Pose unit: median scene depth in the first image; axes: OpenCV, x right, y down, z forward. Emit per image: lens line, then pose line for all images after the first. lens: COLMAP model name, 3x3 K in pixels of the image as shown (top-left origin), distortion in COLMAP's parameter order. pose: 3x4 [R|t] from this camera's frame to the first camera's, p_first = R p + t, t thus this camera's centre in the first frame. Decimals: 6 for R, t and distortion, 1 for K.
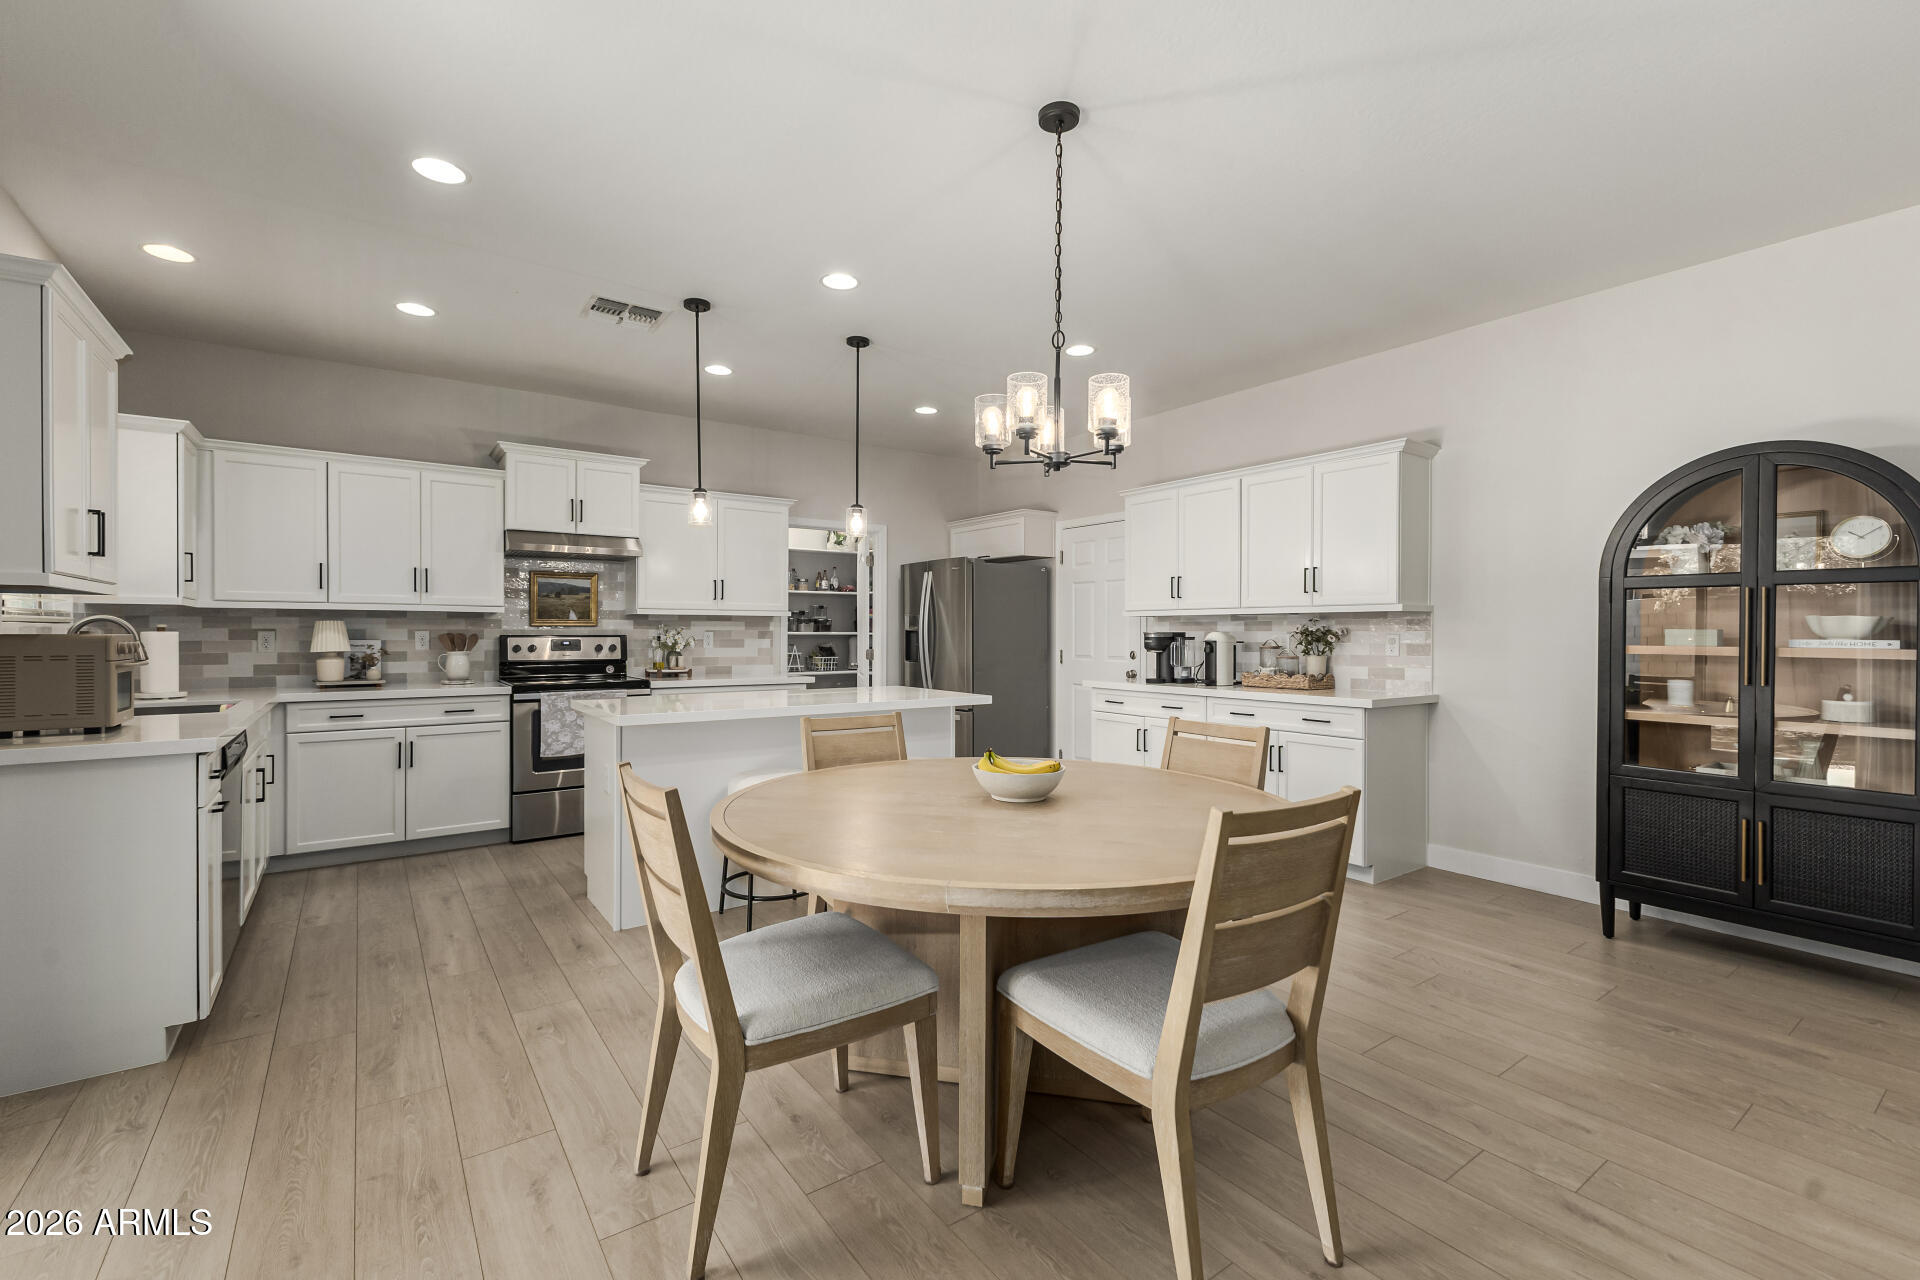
lens RADIAL K [[830.8, 0, 948.4], [0, 830.8, 636.0], [0, 0, 1]] dist [0.010435, -0.003291]
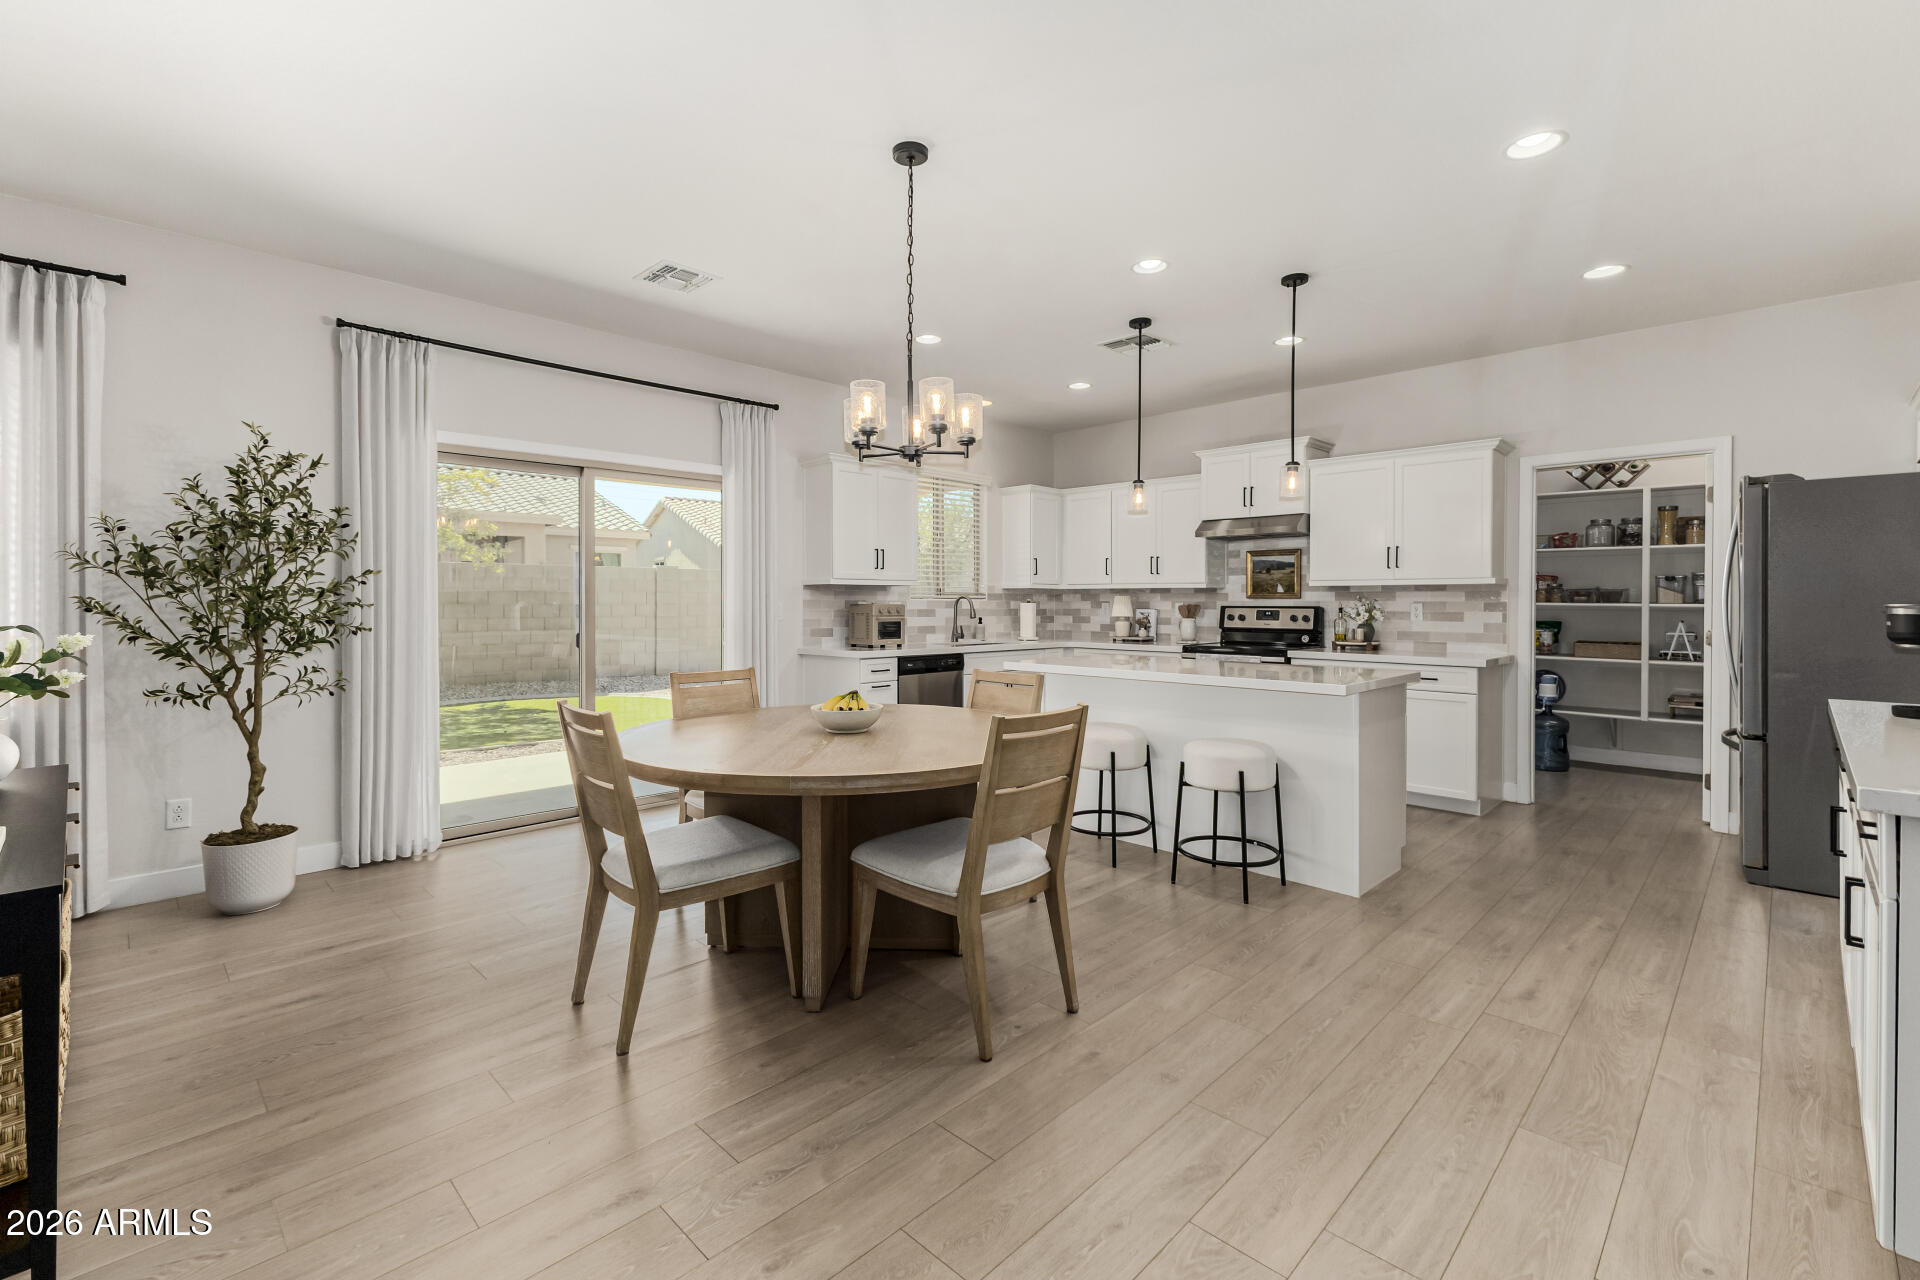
lens RADIAL K [[830.8, 0, 974.5], [0, 830.8, 609.4], [0, 0, 1]] dist [0.010435, -0.003291]
pose [[0.180345, 0.007434, -0.983575, 0.624298], [-0.005506, 0.999963, 0.006548, -0.002307], [0.983588, 0.004235, 0.180379, 0.441530]]
